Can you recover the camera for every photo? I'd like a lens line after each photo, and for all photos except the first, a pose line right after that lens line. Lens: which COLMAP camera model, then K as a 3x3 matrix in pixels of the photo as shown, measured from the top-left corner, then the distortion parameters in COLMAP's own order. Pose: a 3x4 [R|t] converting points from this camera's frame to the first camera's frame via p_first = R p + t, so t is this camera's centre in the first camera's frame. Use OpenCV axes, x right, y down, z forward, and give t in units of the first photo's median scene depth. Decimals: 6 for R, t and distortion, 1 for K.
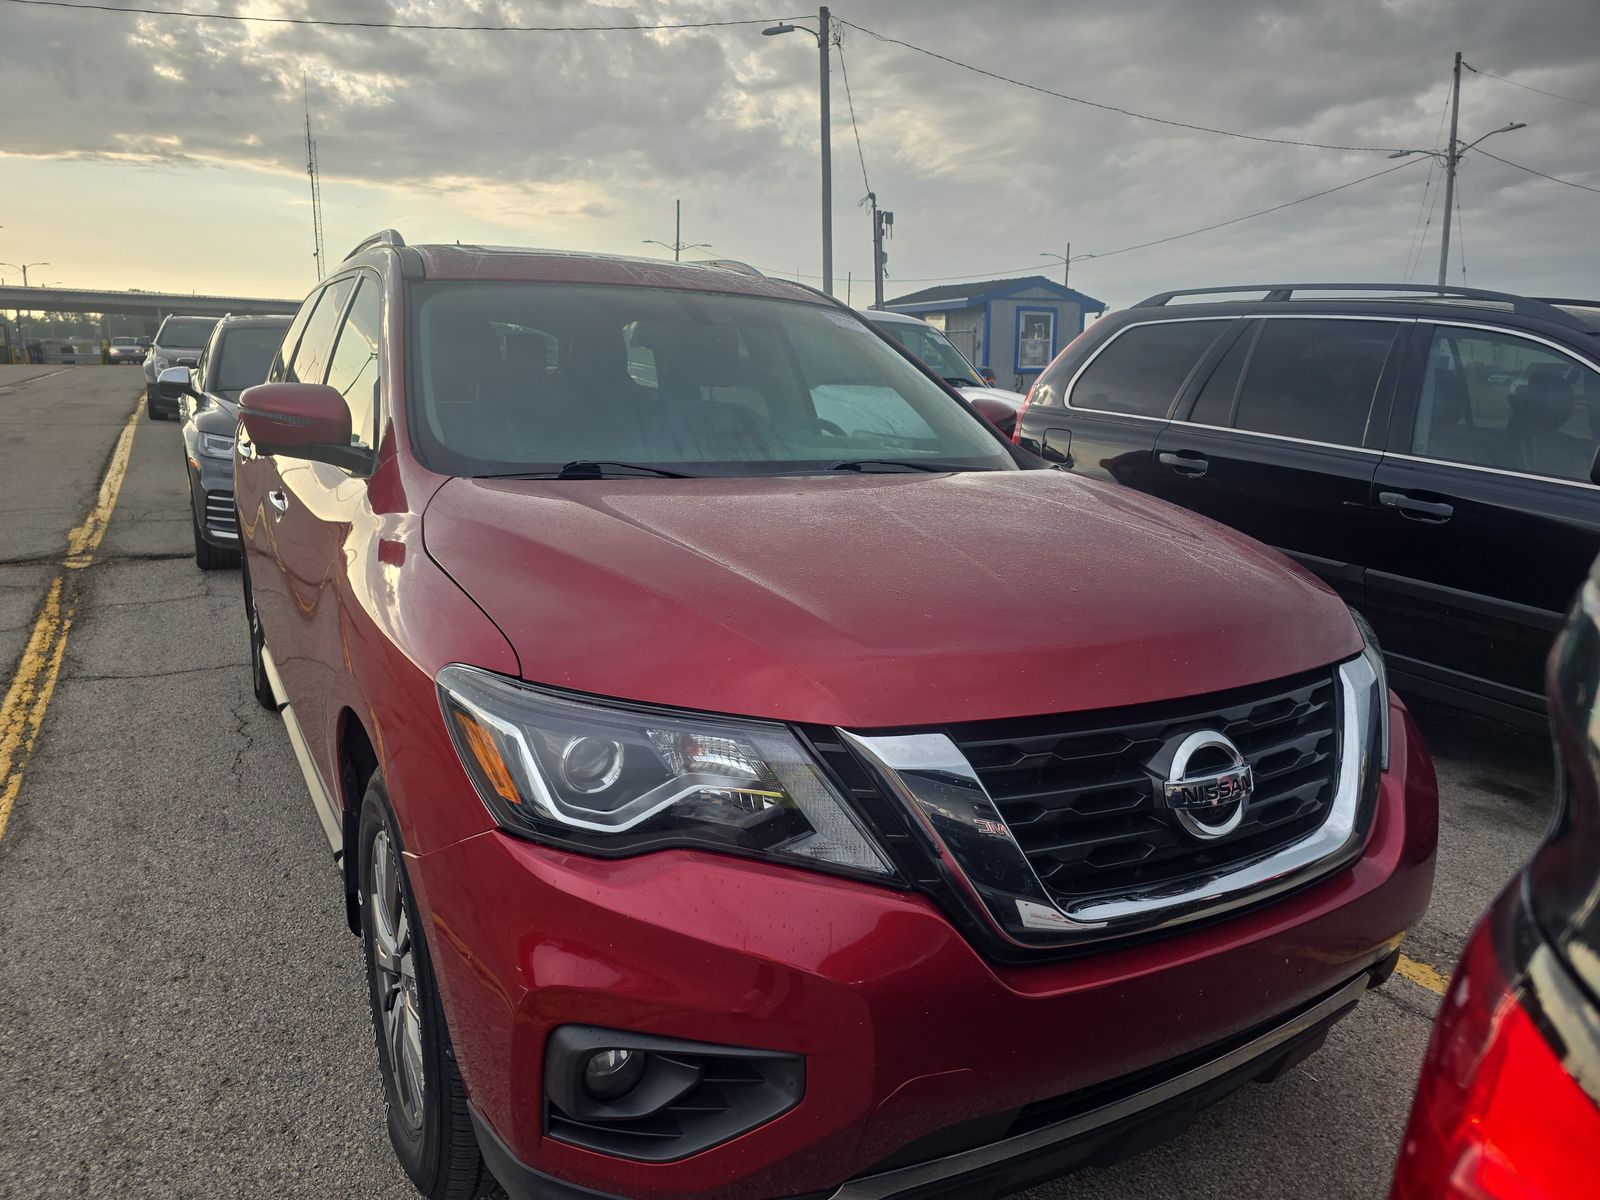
lens RADIAL K [[1112.2, 0, 800.4], [0, 1112.2, 591.9], [0, 0, 1]] dist [0.036010, -0.035632]
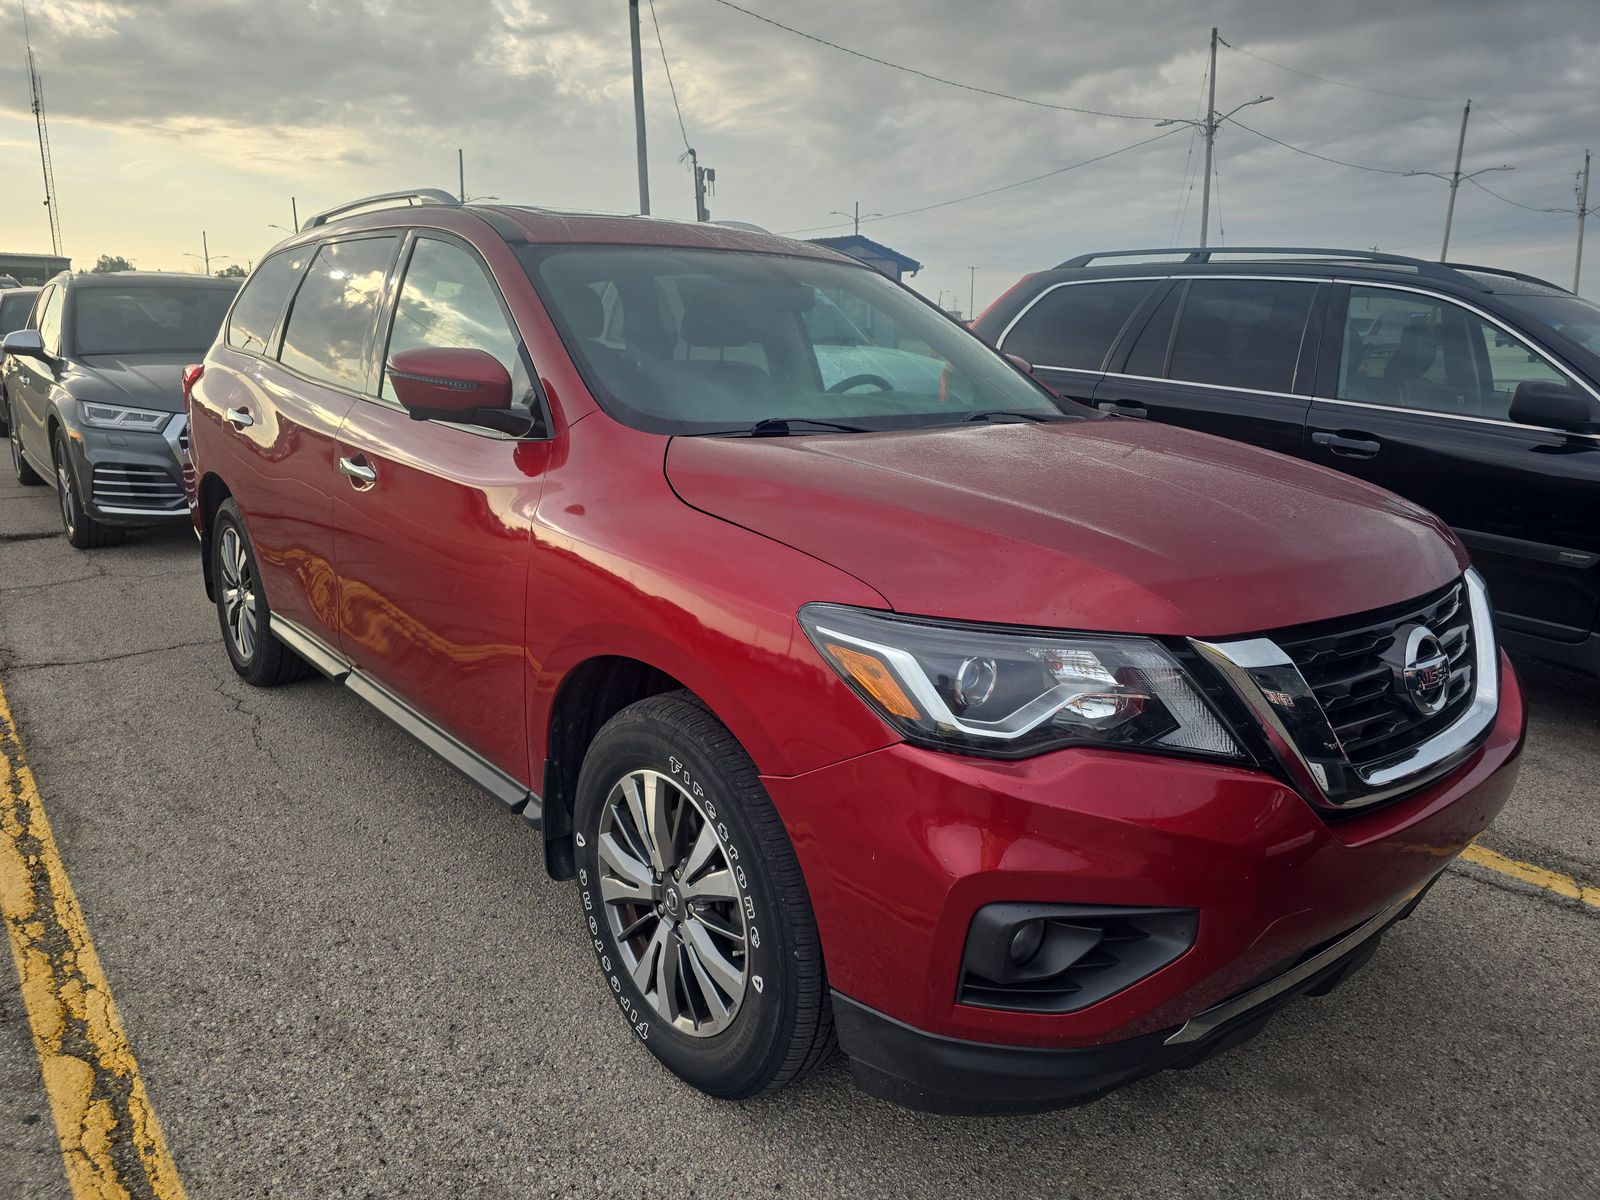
lens RADIAL K [[1095.0, 0, 800.0], [0, 1095.0, 600.0], [0, 0, 1]] dist [0.042409, -0.046397]
pose [[0.982868, -0.050735, 0.177190, -0.172835], [0.042386, 0.997820, 0.050588, 0.002105], [-0.179370, -0.042211, 0.982876, -0.020530]]
